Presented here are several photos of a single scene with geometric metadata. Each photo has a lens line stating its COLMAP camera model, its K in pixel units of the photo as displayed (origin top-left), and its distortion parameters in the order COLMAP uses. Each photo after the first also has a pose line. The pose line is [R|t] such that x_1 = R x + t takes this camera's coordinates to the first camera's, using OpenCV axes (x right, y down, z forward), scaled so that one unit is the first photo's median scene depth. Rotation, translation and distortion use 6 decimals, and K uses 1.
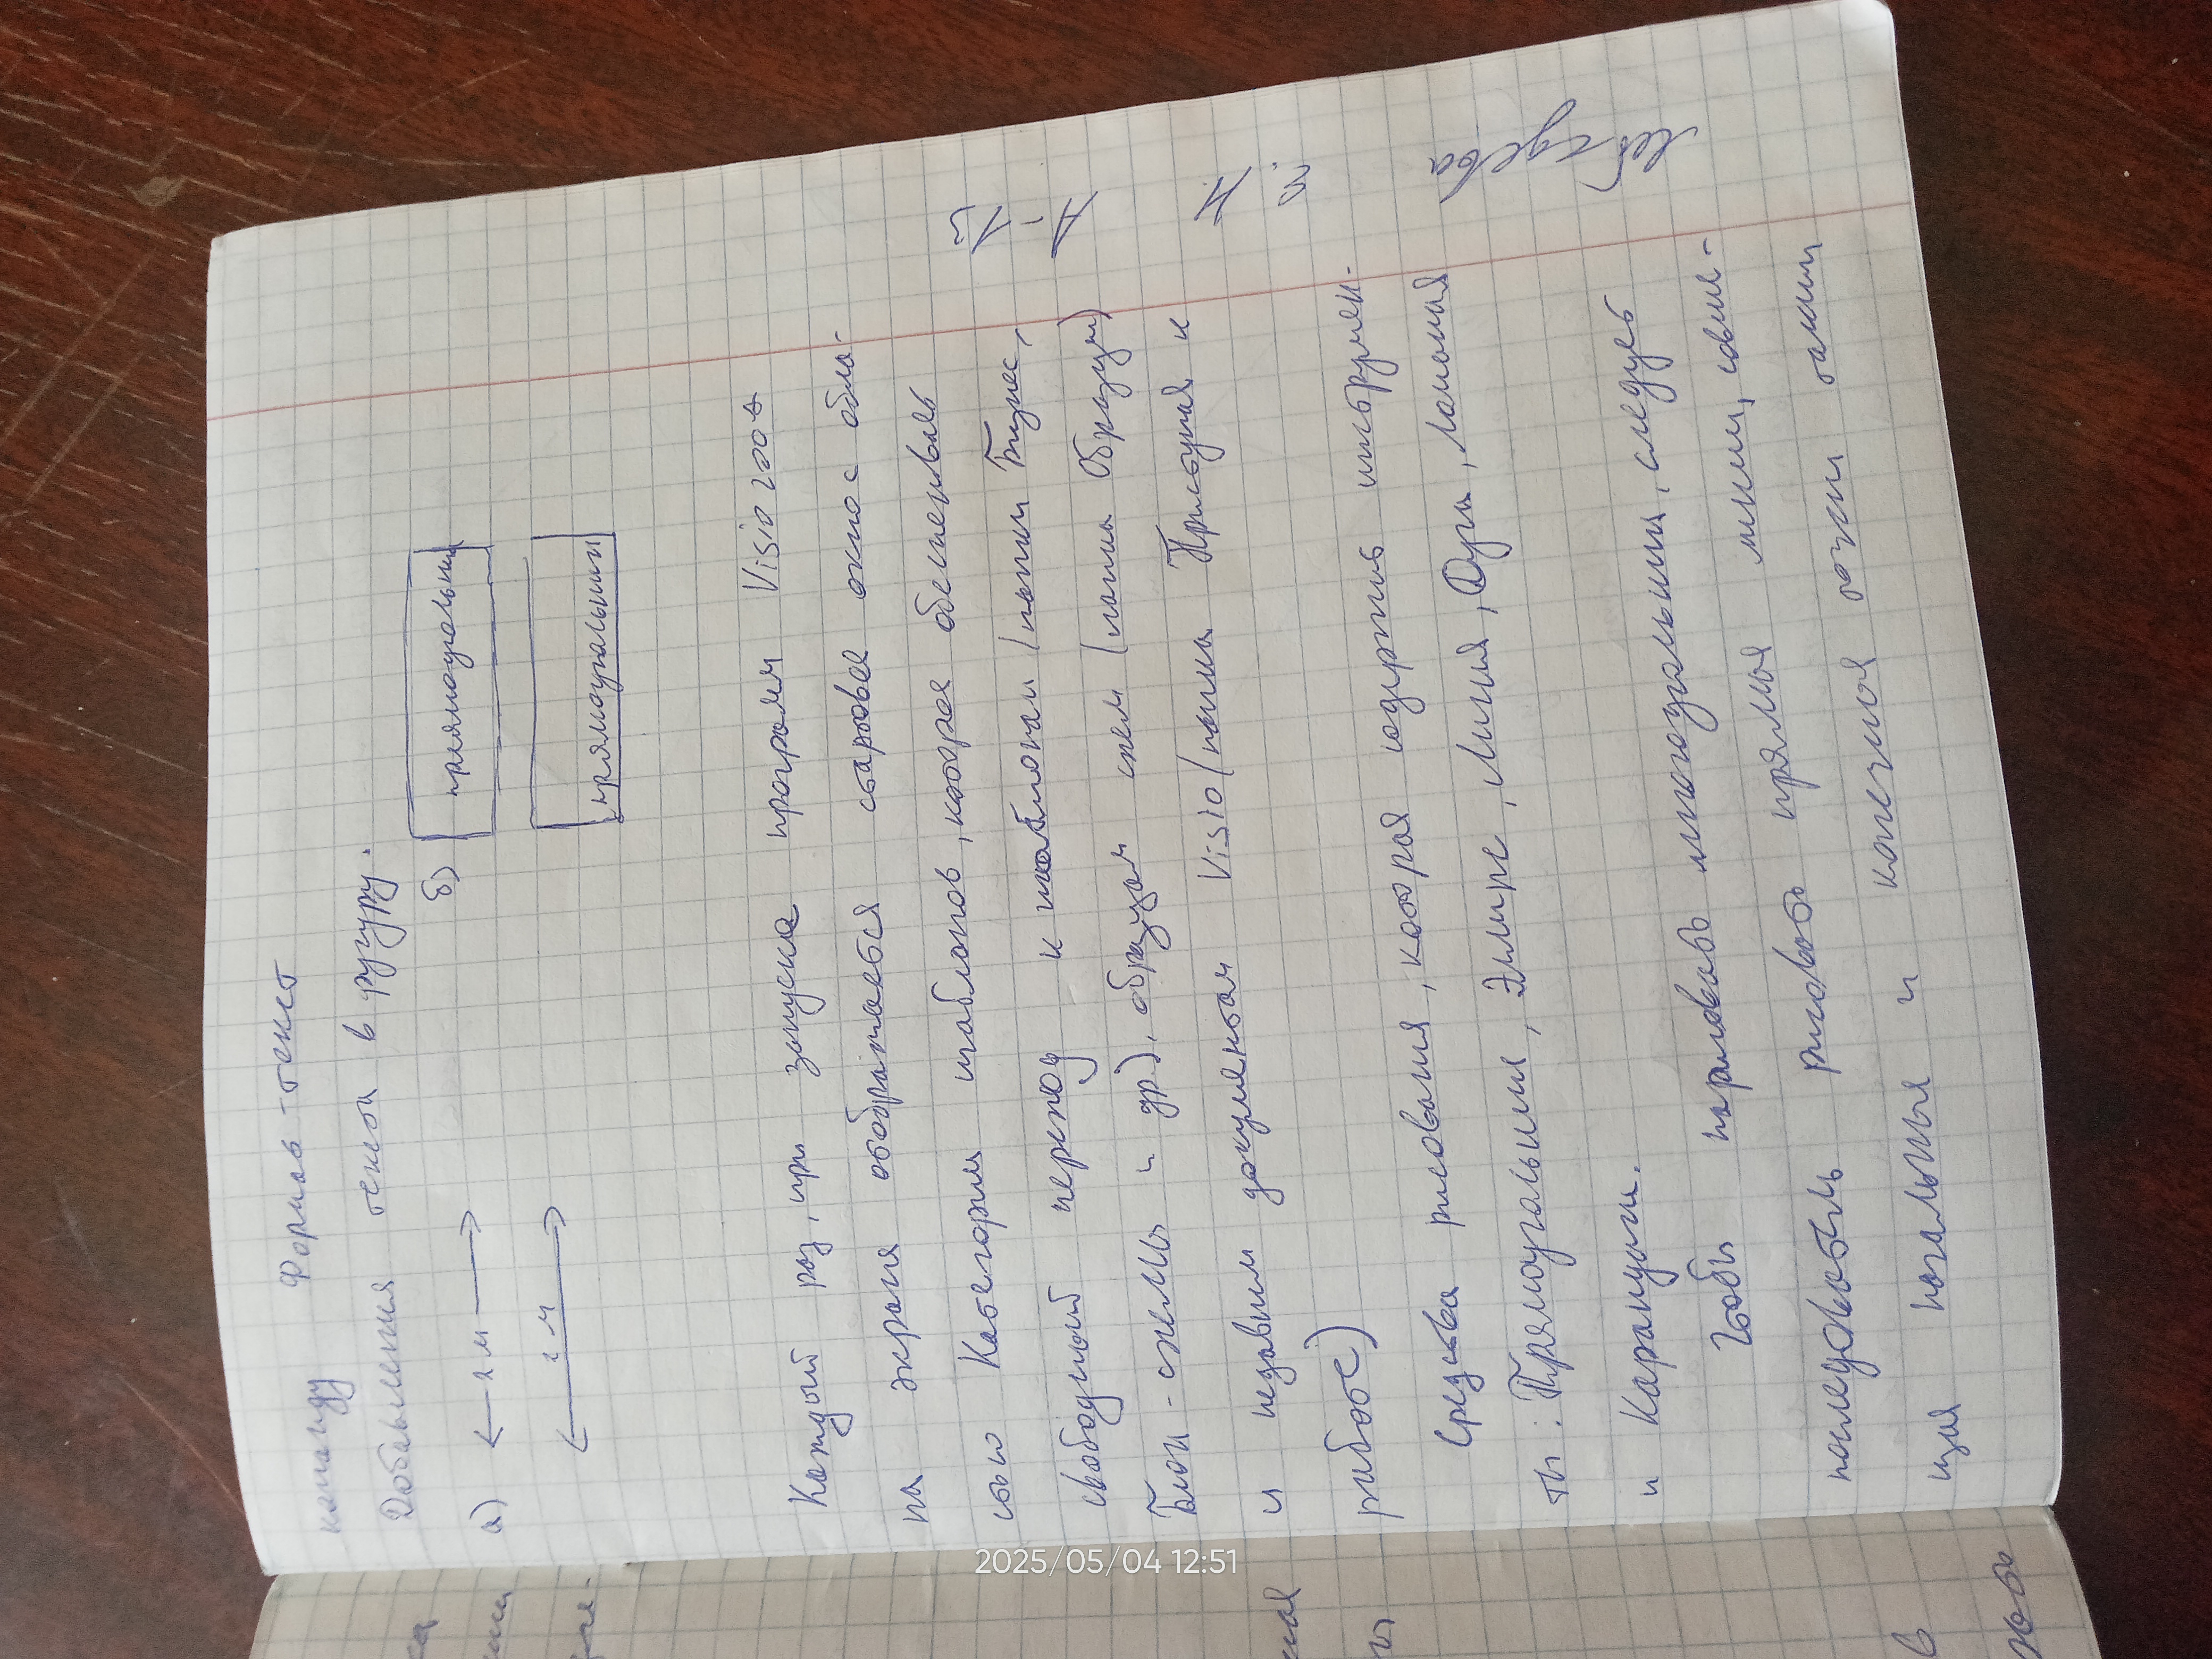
lens RADIAL K [[1731.0, 0, 1139.0], [0, 1731.0, 821.6], [0, 0, 1]] dist [0.080698, -0.135910]
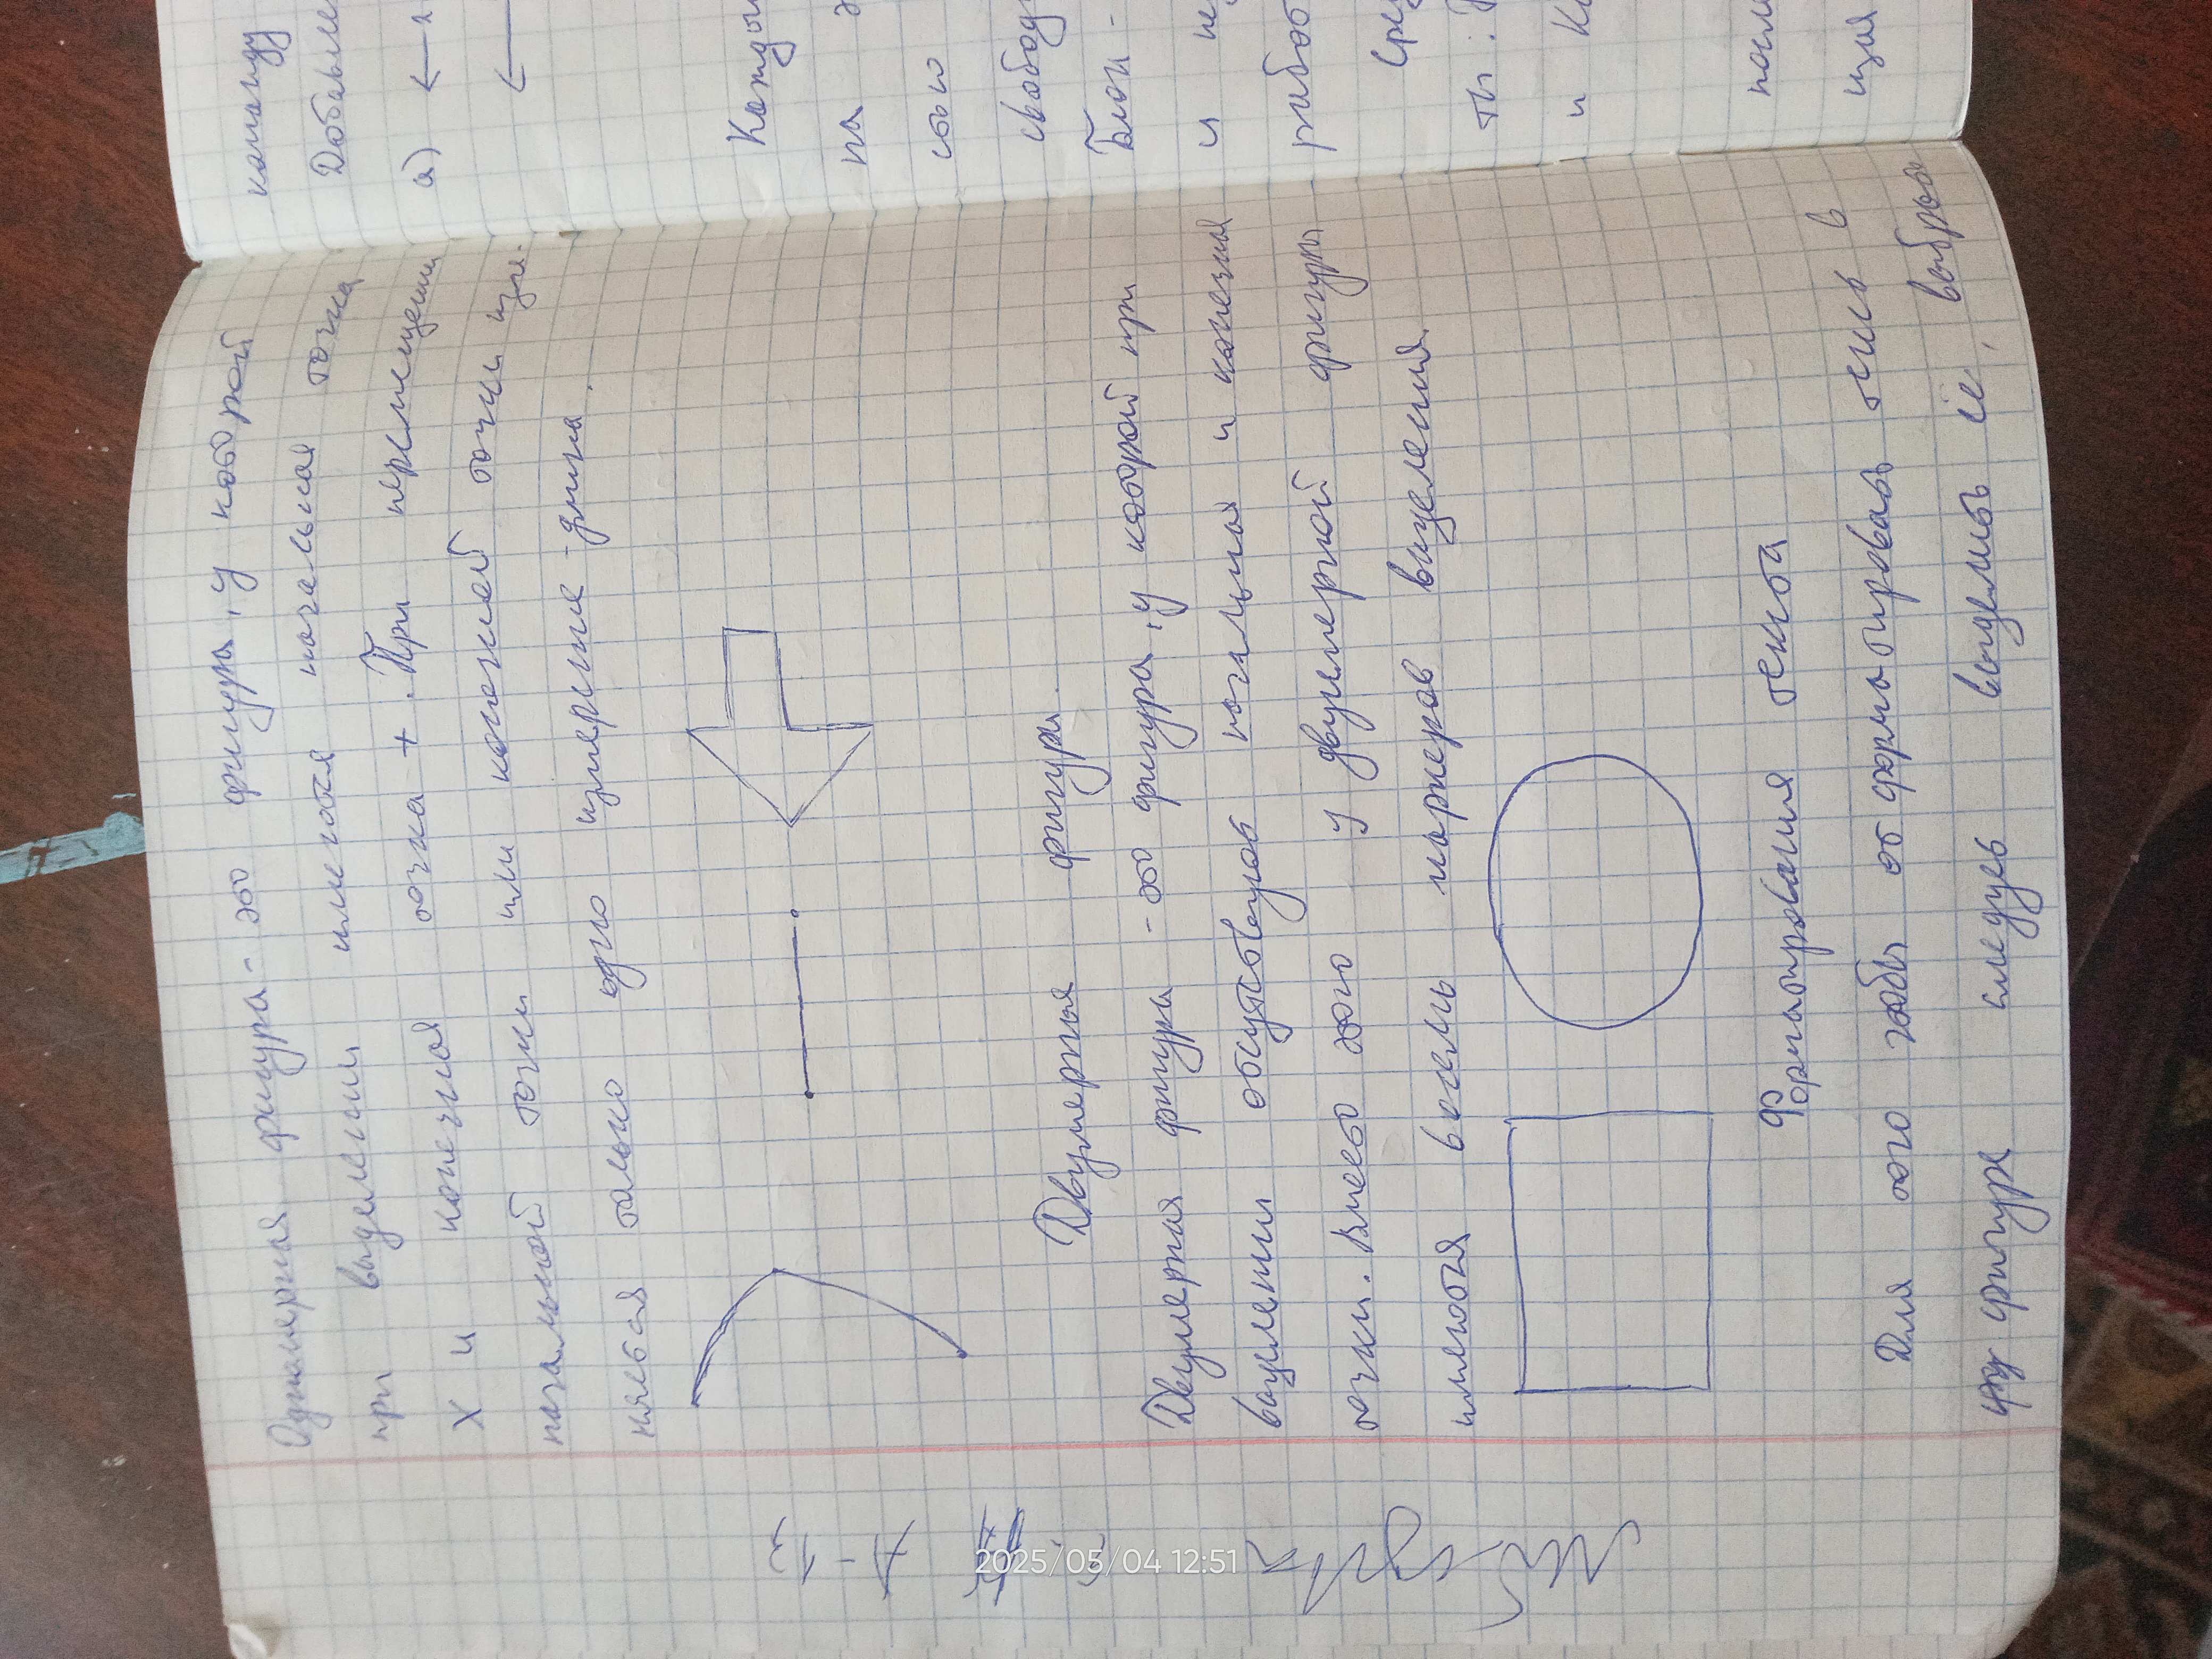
lens RADIAL K [[1731.0, 0, 1139.0], [0, 1731.0, 821.6], [0, 0, 1]] dist [0.080698, -0.135910]
pose [[0.998147, 0.040711, 0.045232, 0.006123], [-0.040740, 0.999170, -0.000297, 0.788393], [-0.045207, -0.001546, 0.998976, -0.013242]]
